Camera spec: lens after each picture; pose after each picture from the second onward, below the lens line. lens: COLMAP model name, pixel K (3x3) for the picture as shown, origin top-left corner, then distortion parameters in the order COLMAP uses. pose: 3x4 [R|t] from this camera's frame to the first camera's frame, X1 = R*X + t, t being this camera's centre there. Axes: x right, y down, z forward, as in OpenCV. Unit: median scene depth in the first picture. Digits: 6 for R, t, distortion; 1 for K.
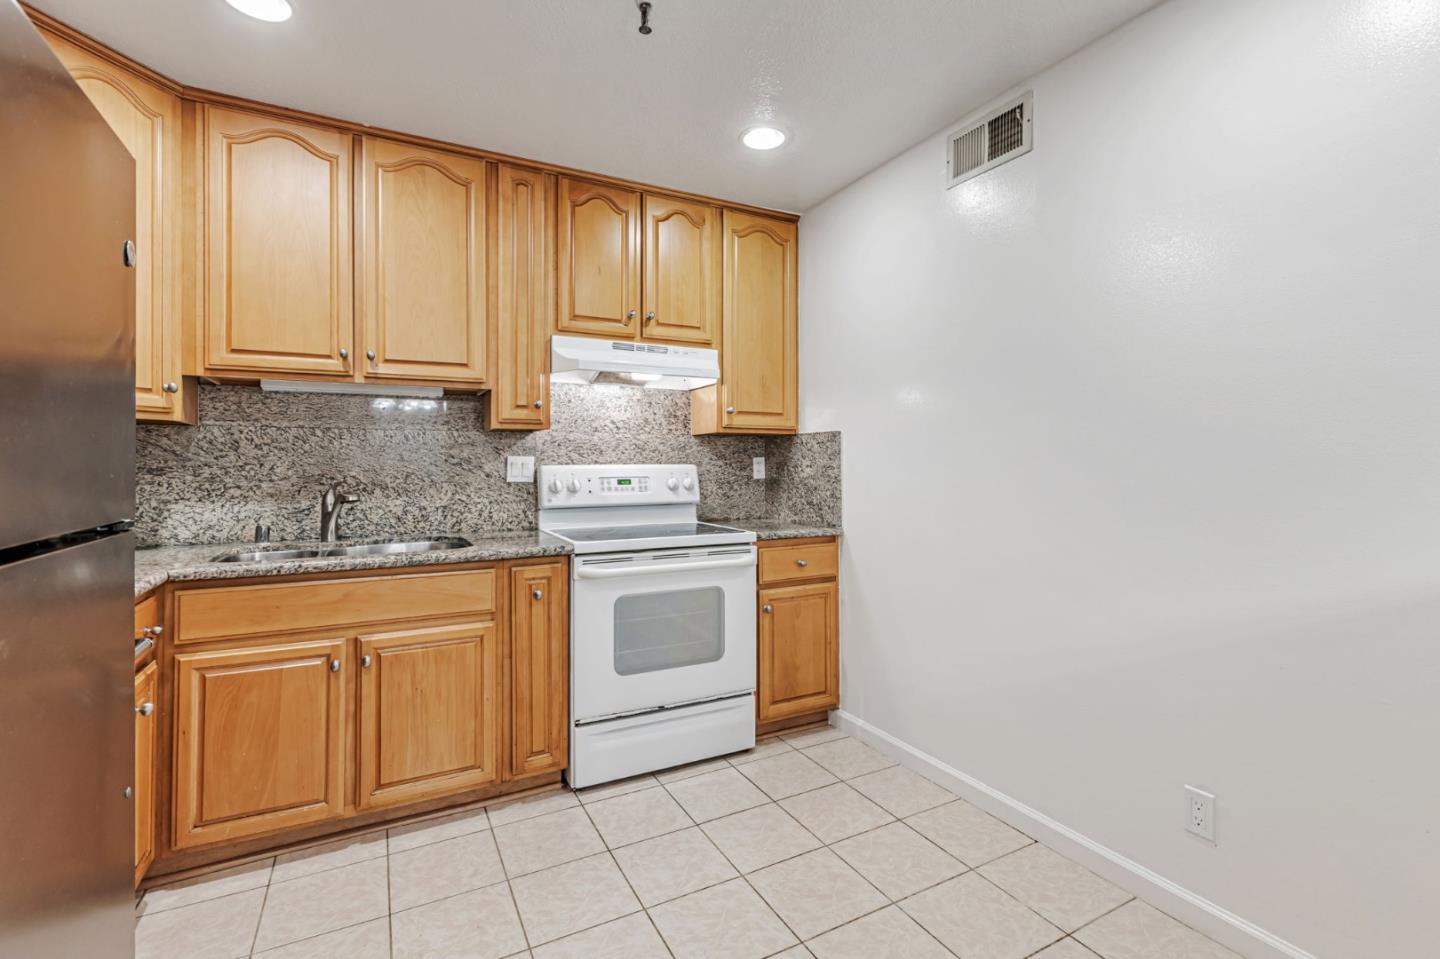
lens RADIAL K [[651.2, 0, 721.5], [0, 651.2, 461.5], [0, 0, 1]] dist [0.000899, -0.000059]
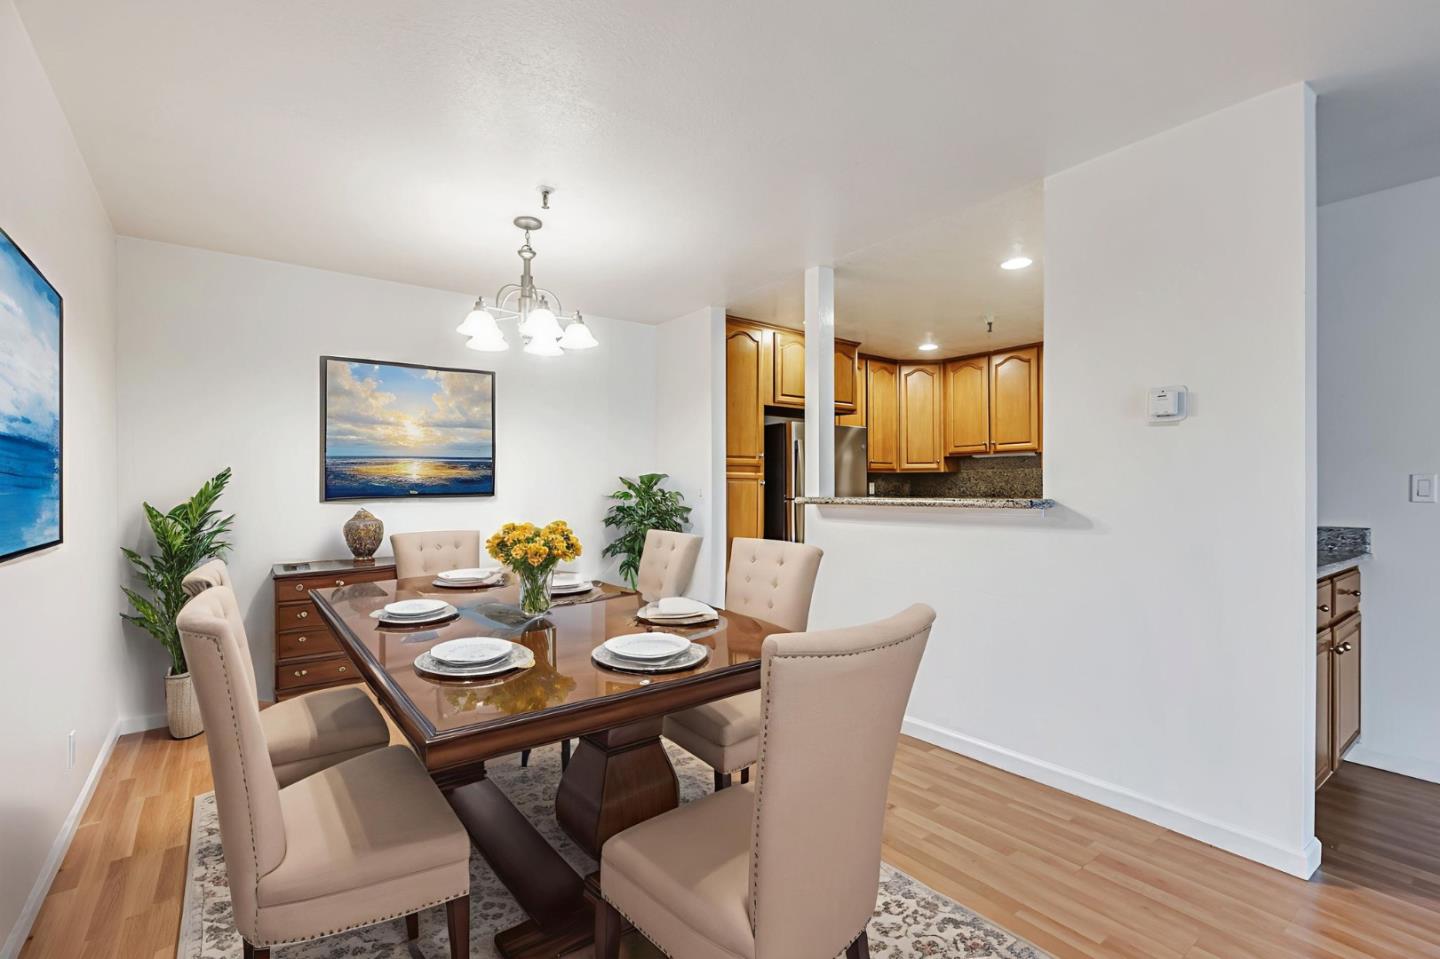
lens RADIAL K [[660.7, 0, 734.3], [0, 660.7, 486.2], [0, 0, 1]] dist [-0.003346, -0.000462]
pose [[0.172194, -0.000972, -0.985063, 1.551683], [0.004777, 0.999989, -0.000152, -0.001624], [0.985051, -0.004680, 0.172197, -0.357377]]
